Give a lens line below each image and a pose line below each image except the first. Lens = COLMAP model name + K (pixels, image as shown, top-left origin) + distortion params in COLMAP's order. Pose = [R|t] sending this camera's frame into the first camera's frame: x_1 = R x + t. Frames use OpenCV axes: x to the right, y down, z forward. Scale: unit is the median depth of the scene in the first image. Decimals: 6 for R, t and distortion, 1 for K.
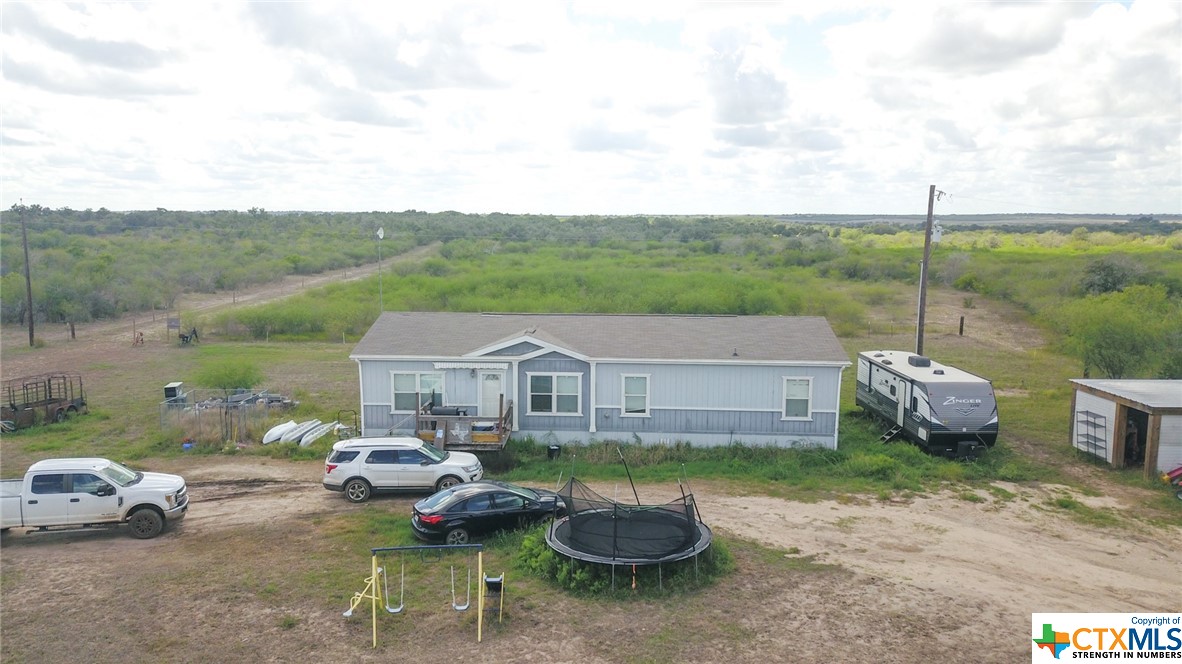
lens RADIAL K [[900.8, 0, 581.4], [0, 900.8, 336.1], [0, 0, 1]] dist [0.025911, -0.038896]
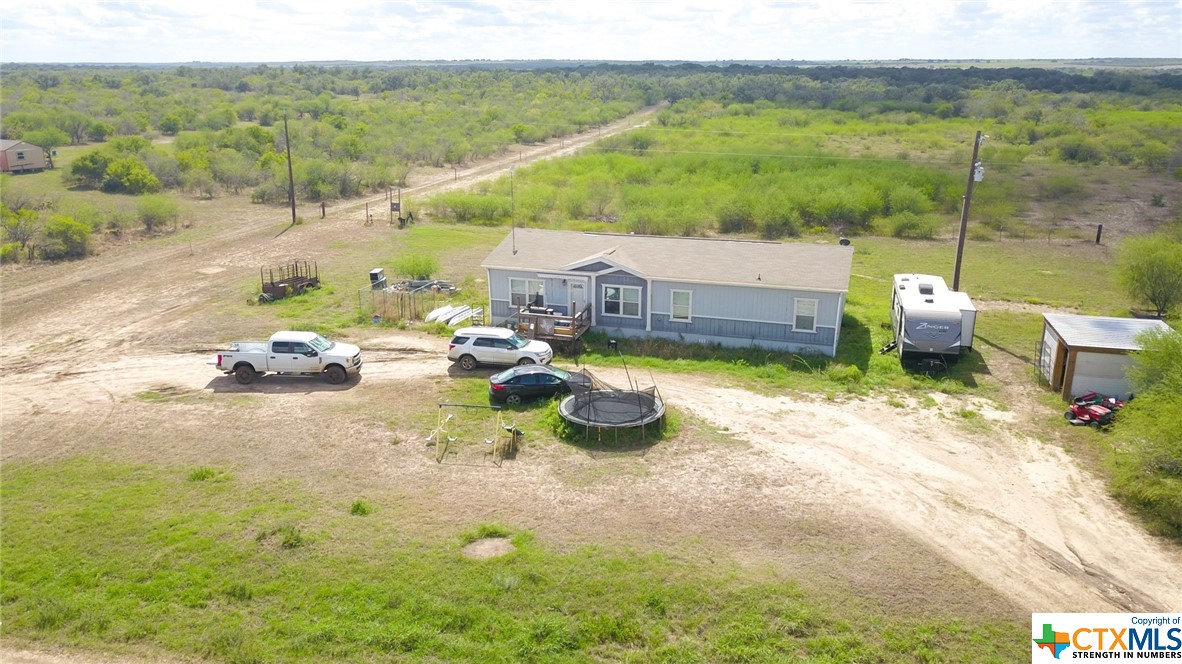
lens RADIAL K [[900.8, 0, 588.5], [0, 900.8, 331.9], [0, 0, 1]] dist [0.025911, -0.038896]
pose [[0.967145, 0.068869, -0.244719, 0.282191], [-0.030021, 0.986812, 0.159064, -0.113616], [0.252446, -0.146492, 0.956458, -0.344204]]
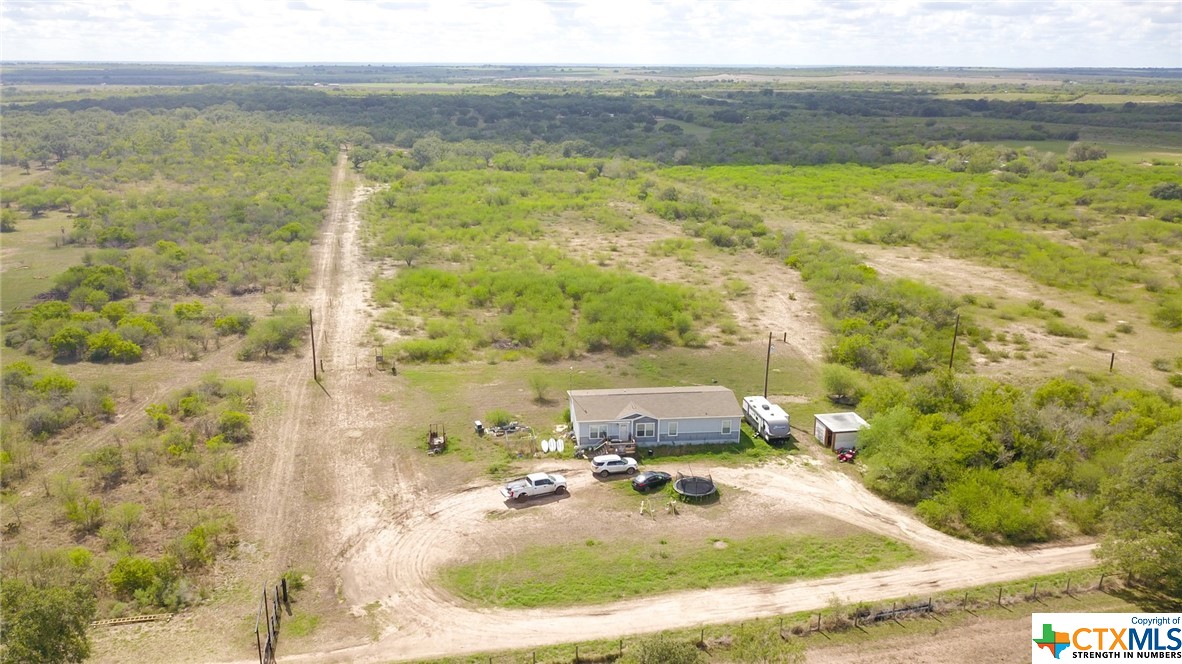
lens RADIAL K [[900.8, 0, 588.5], [0, 900.8, 331.4], [0, 0, 1]] dist [0.025911, -0.038896]
pose [[0.984612, -0.040120, 0.170085, -0.763799], [0.013362, 0.987724, 0.155637, -0.775342], [-0.174241, -0.150969, 0.973061, -1.917425]]
